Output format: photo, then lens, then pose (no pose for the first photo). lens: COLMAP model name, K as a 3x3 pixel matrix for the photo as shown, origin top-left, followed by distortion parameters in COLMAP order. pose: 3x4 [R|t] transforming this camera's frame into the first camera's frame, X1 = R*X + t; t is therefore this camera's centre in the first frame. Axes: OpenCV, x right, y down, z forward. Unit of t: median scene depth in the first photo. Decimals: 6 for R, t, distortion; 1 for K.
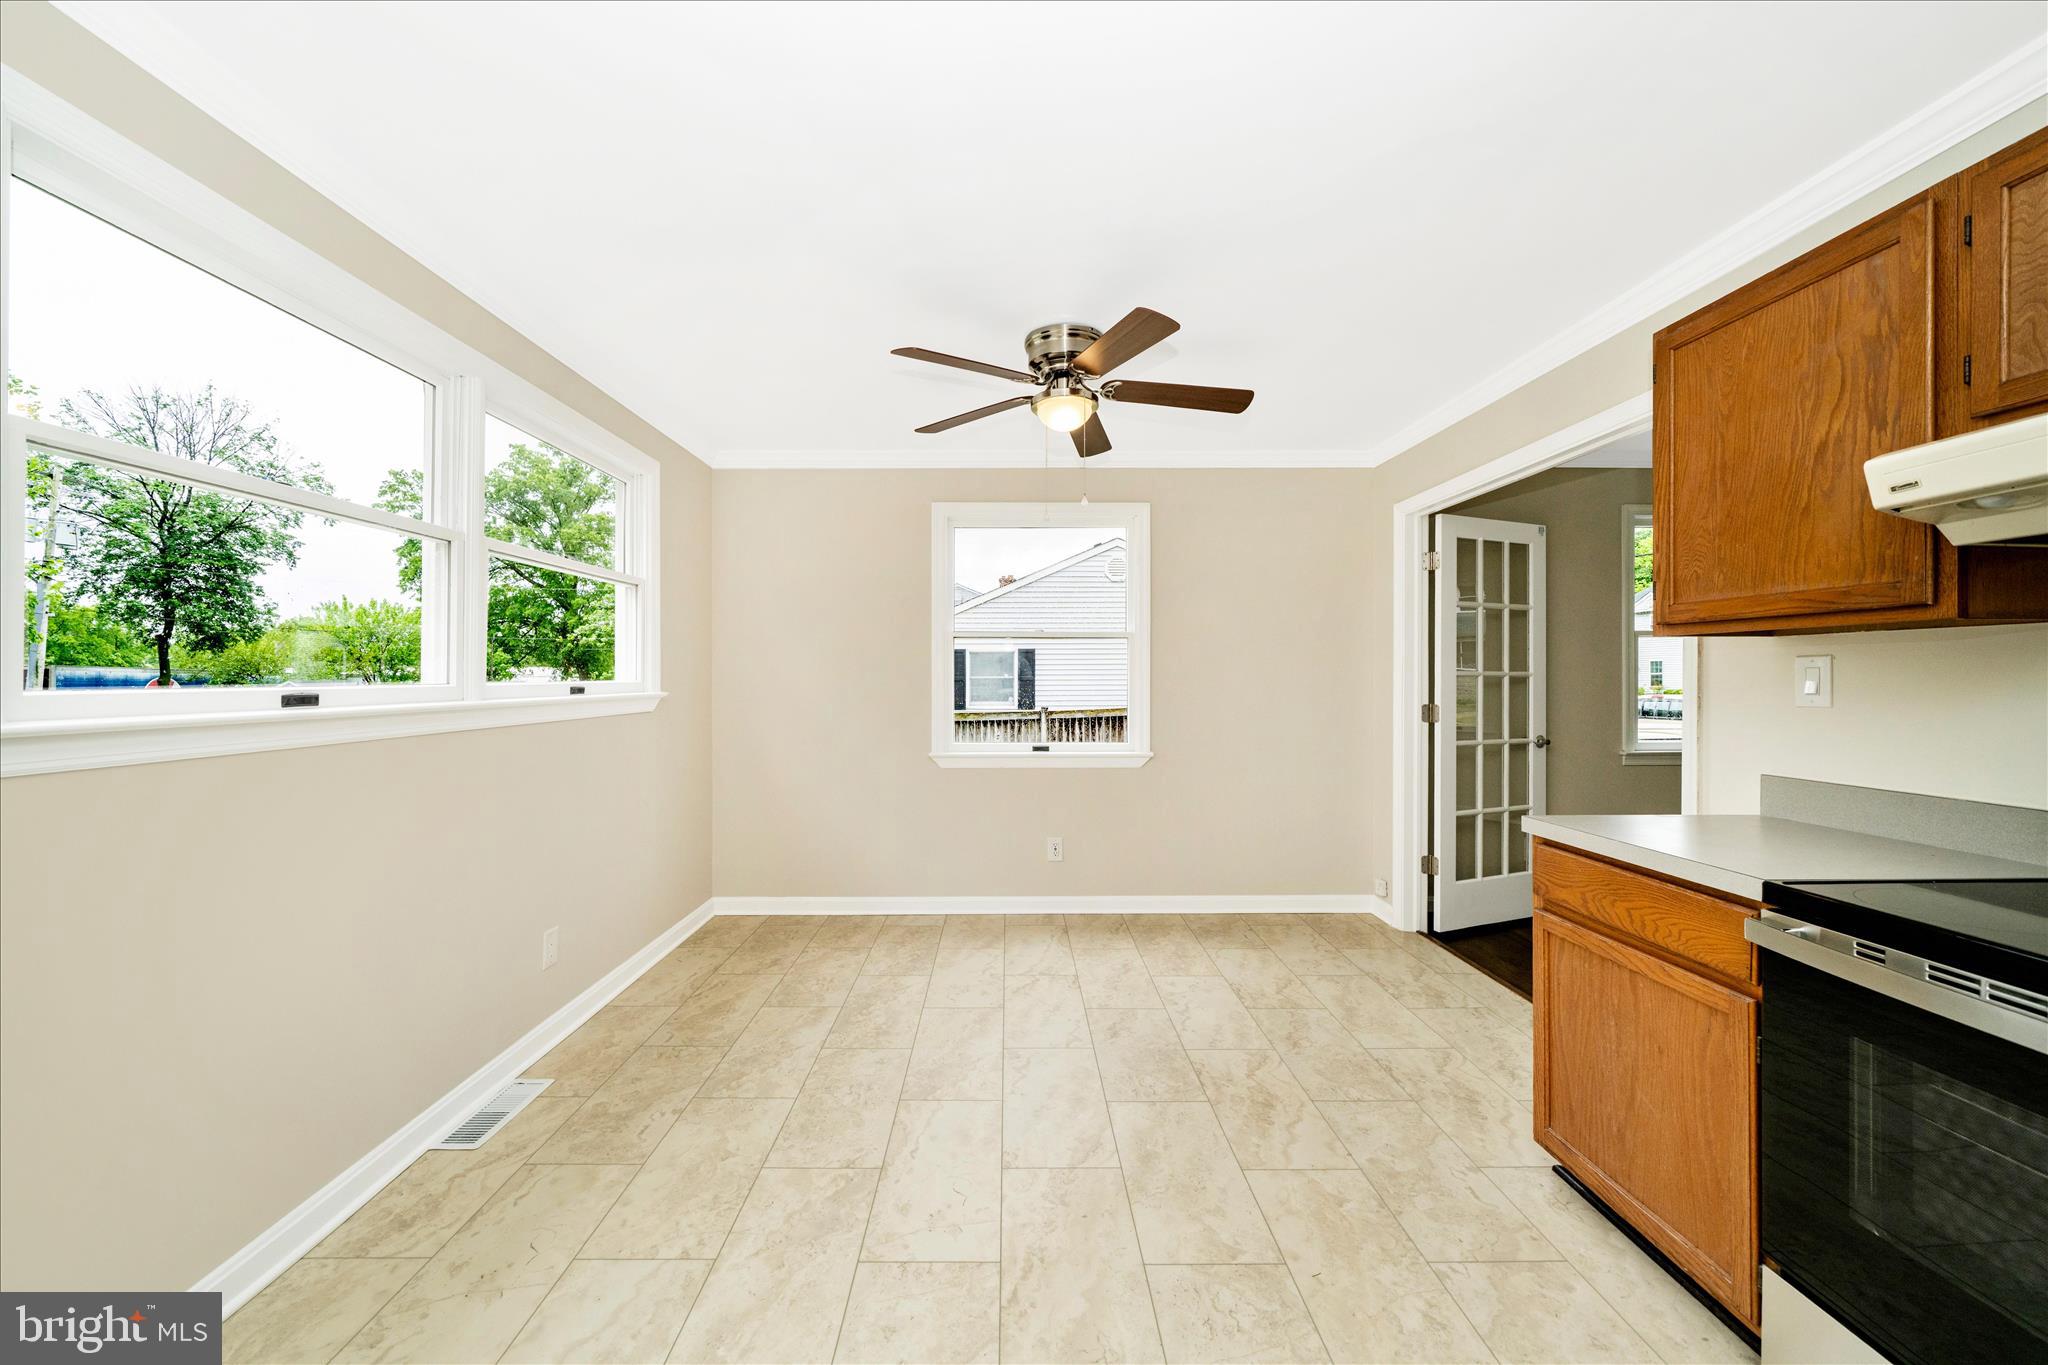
lens RADIAL K [[708.4, 0, 1016.7], [0, 708.4, 681.7], [0, 0, 1]] dist [0.000082, -0.000026]
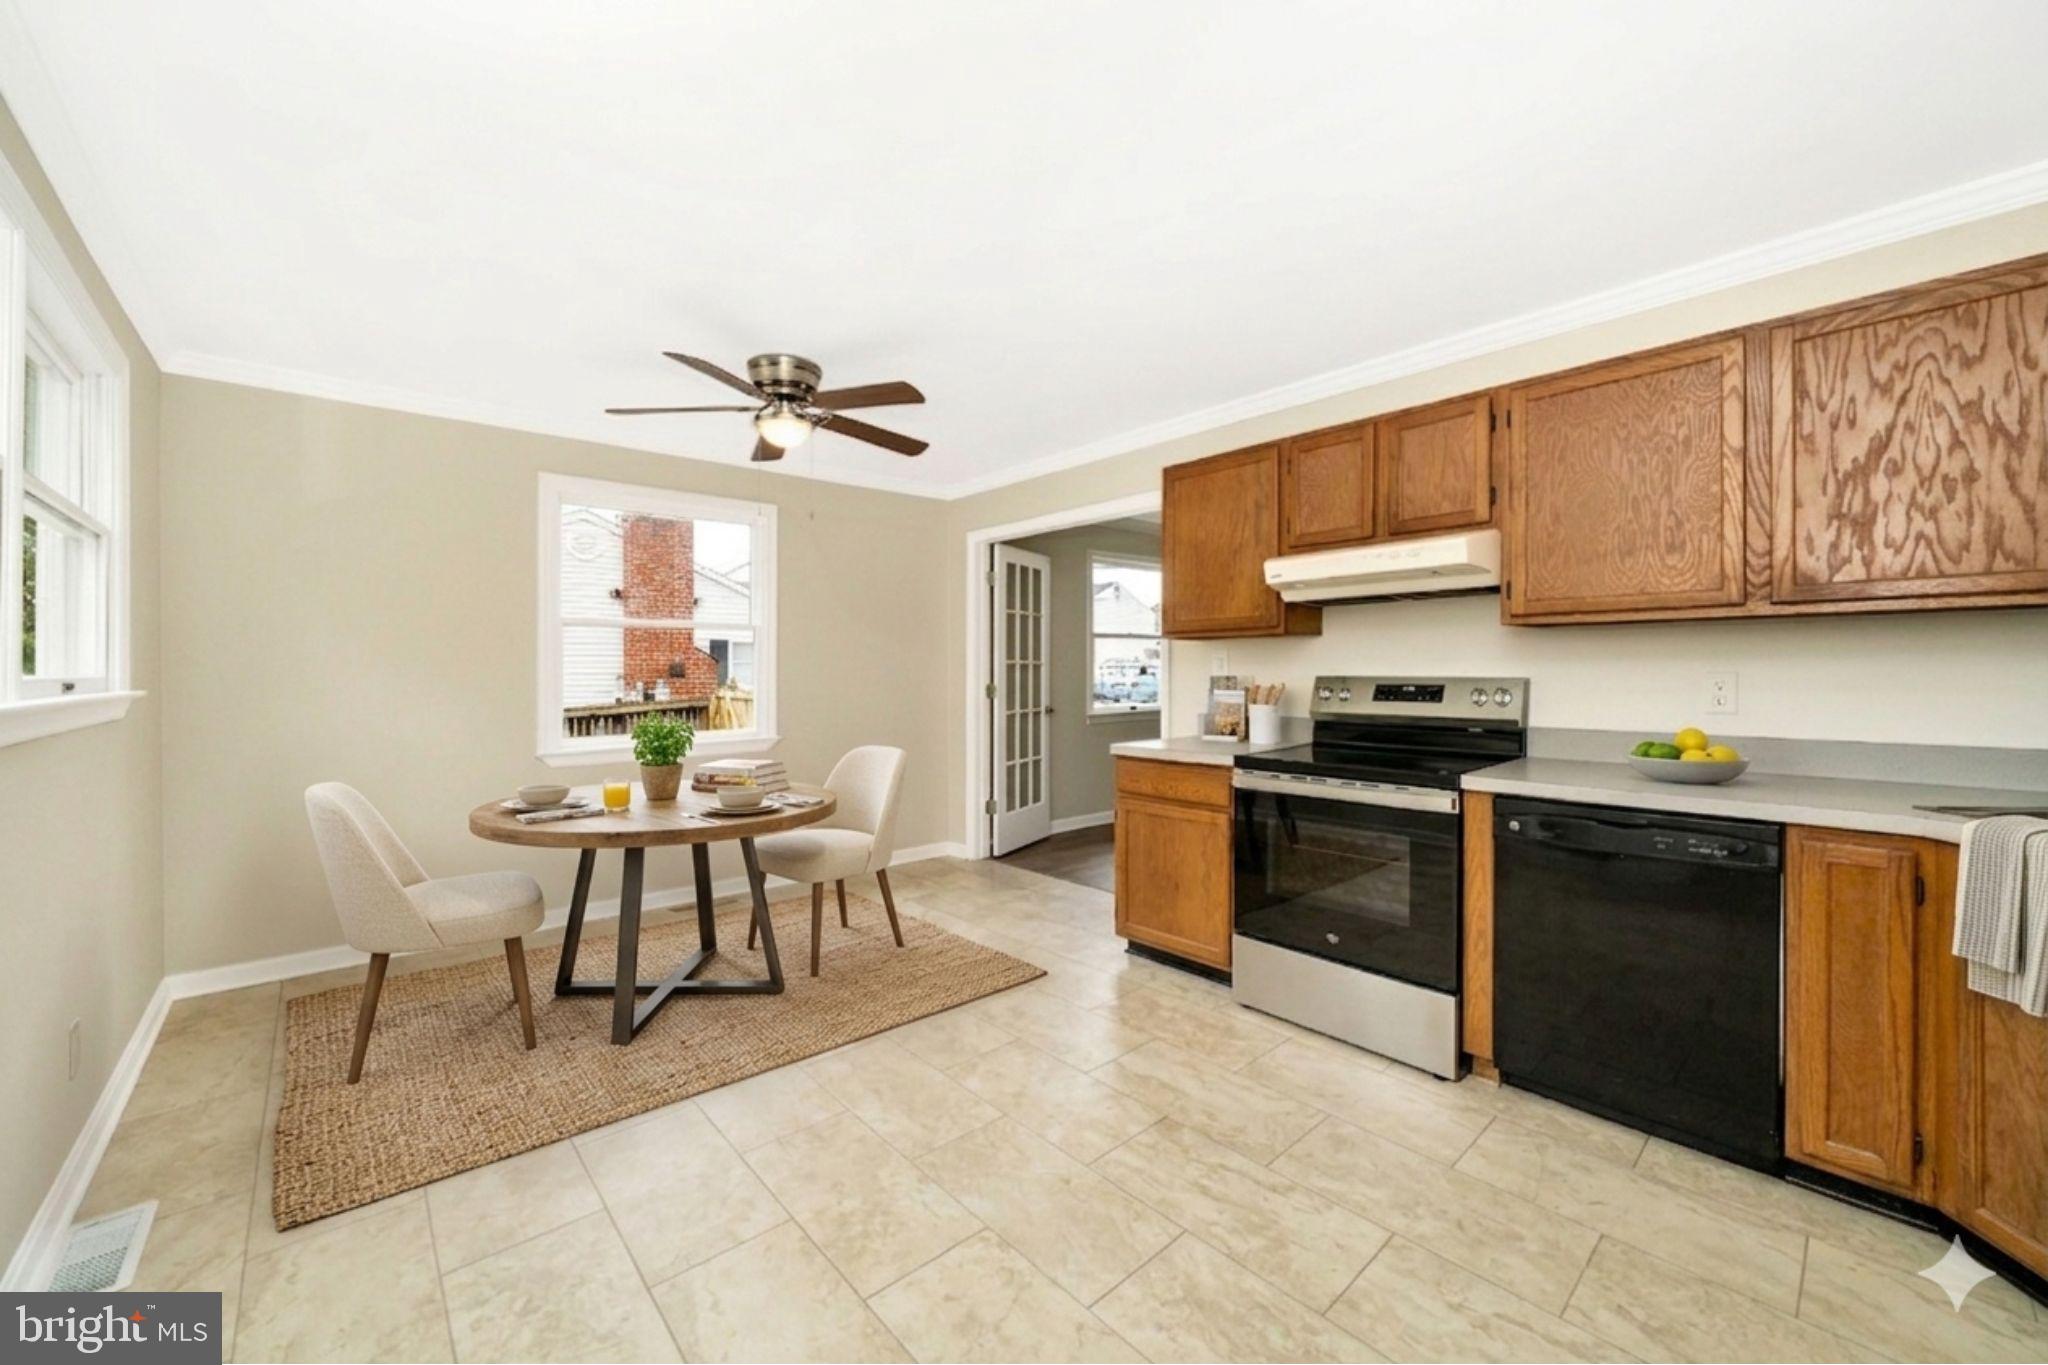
lens RADIAL K [[735.3, 0, 975.5], [0, 735.3, 686.7], [0, 0, 1]] dist [0.000097, -0.000025]
pose [[0.790529, -0.022149, 0.612024, -0.305161], [0.012869, 0.999726, 0.019557, 0.007984], [-0.612289, -0.007585, 0.790597, -0.089551]]
